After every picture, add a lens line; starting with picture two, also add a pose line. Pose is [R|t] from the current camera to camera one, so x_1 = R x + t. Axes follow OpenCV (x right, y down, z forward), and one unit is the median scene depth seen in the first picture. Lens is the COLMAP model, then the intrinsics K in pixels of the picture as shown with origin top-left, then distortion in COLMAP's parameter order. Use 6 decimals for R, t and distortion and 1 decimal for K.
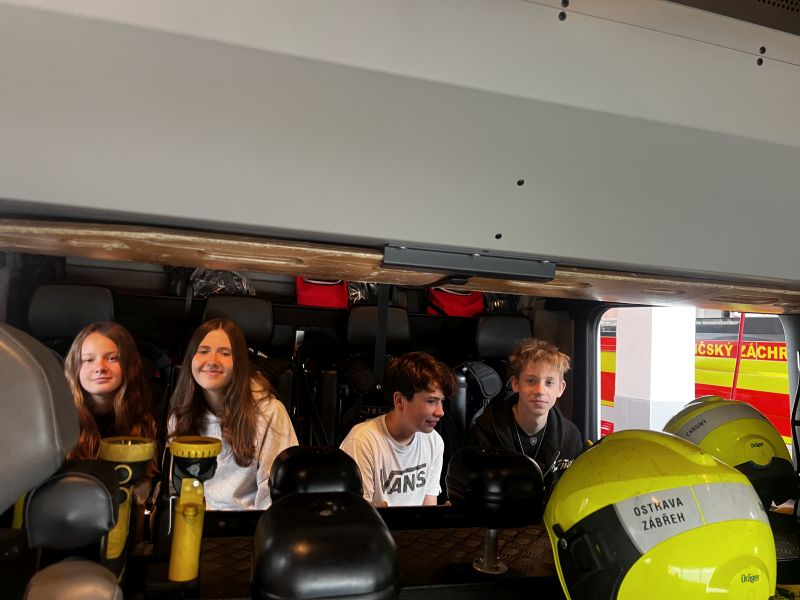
lens RADIAL K [[590.9, 0, 398.5], [0, 590.9, 295.3], [0, 0, 1]] dist [0.013341, -0.015875]
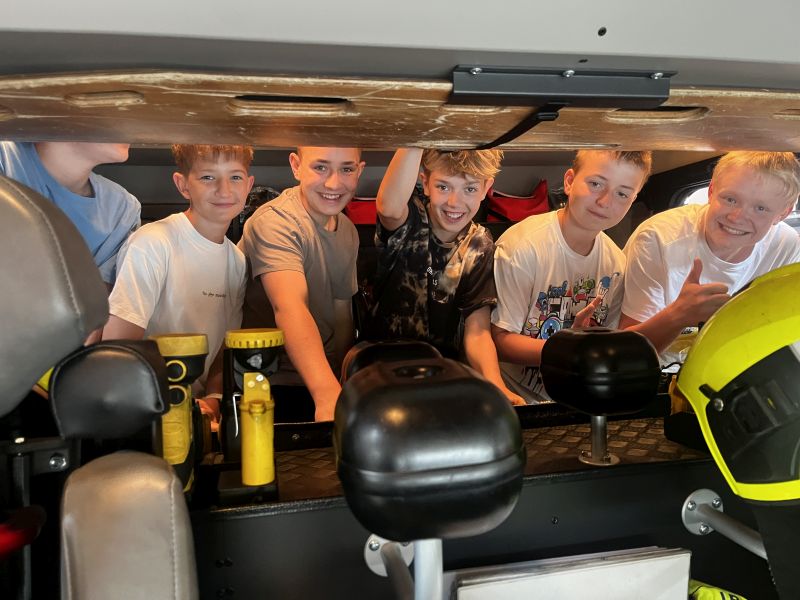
lens RADIAL K [[590.9, 0, 400.3], [0, 590.9, 305.3], [0, 0, 1]] dist [0.013341, -0.015875]
pose [[0.992490, -0.087357, -0.085631, -0.056042], [0.096360, 0.989541, 0.107349, 0.142977], [0.075358, -0.114794, 0.990527, 0.174488]]
